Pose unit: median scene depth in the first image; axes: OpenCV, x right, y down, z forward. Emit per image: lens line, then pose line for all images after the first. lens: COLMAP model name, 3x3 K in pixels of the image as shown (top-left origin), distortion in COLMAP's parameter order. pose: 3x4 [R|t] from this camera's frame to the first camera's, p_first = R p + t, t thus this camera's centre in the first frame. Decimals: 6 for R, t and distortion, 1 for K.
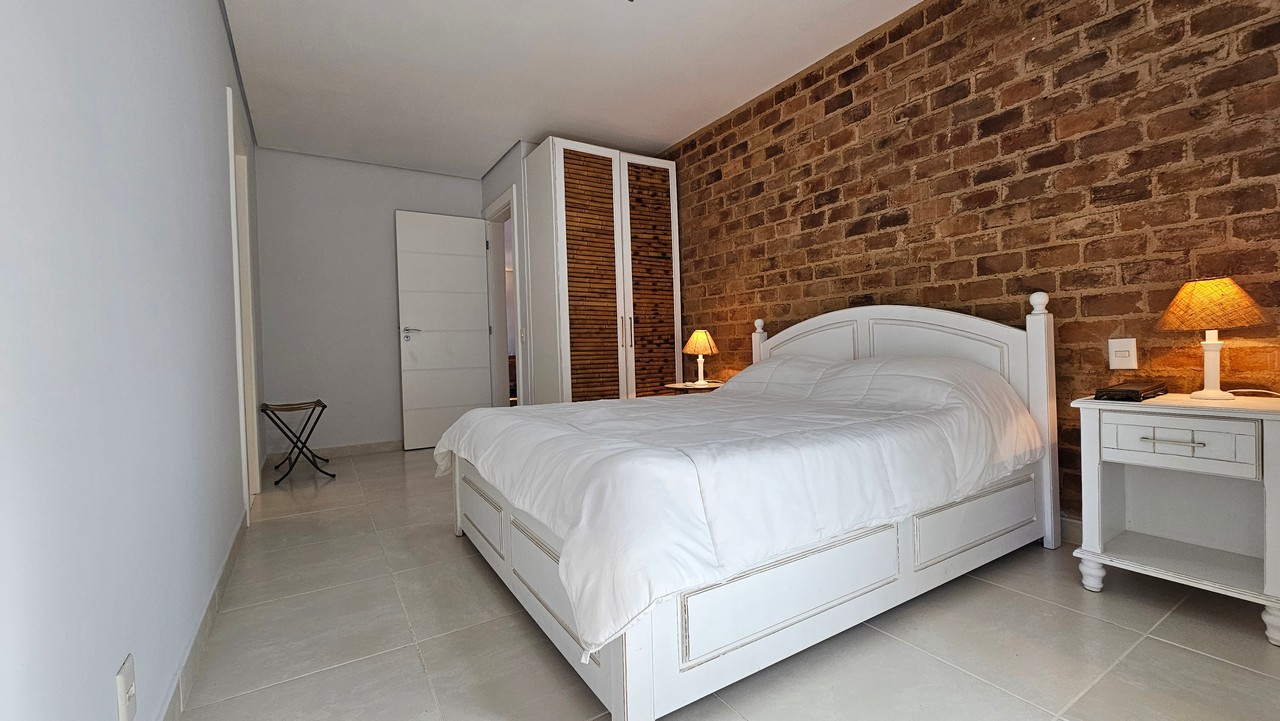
lens RADIAL K [[522.2, 0, 637.7], [0, 522.2, 356.4], [0, 0, 1]] dist [-0.001426, 0.000184]
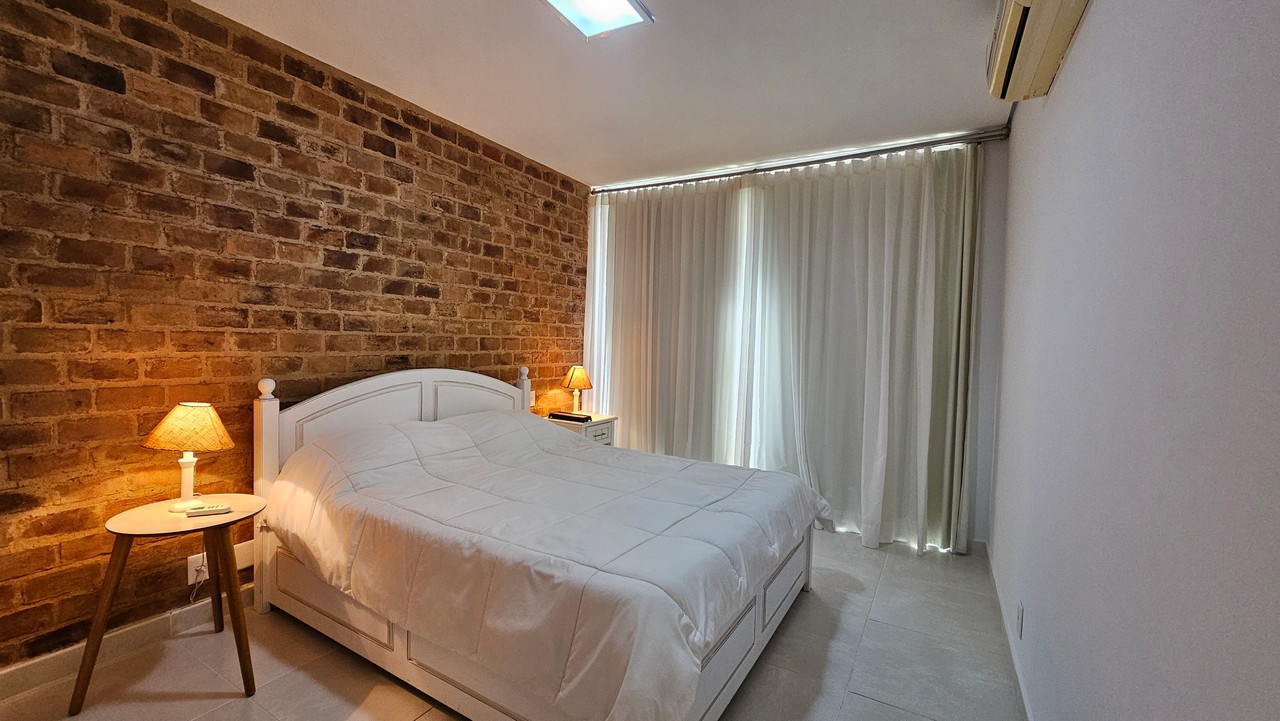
lens RADIAL K [[522.2, 0, 636.1], [0, 522.2, 360.6], [0, 0, 1]] dist [-0.001426, 0.000184]
pose [[-0.458642, -0.021638, 0.888358, -0.672140], [-0.004036, 0.999744, 0.022268, -0.131093], [-0.888612, 0.006628, -0.458612, 1.051821]]
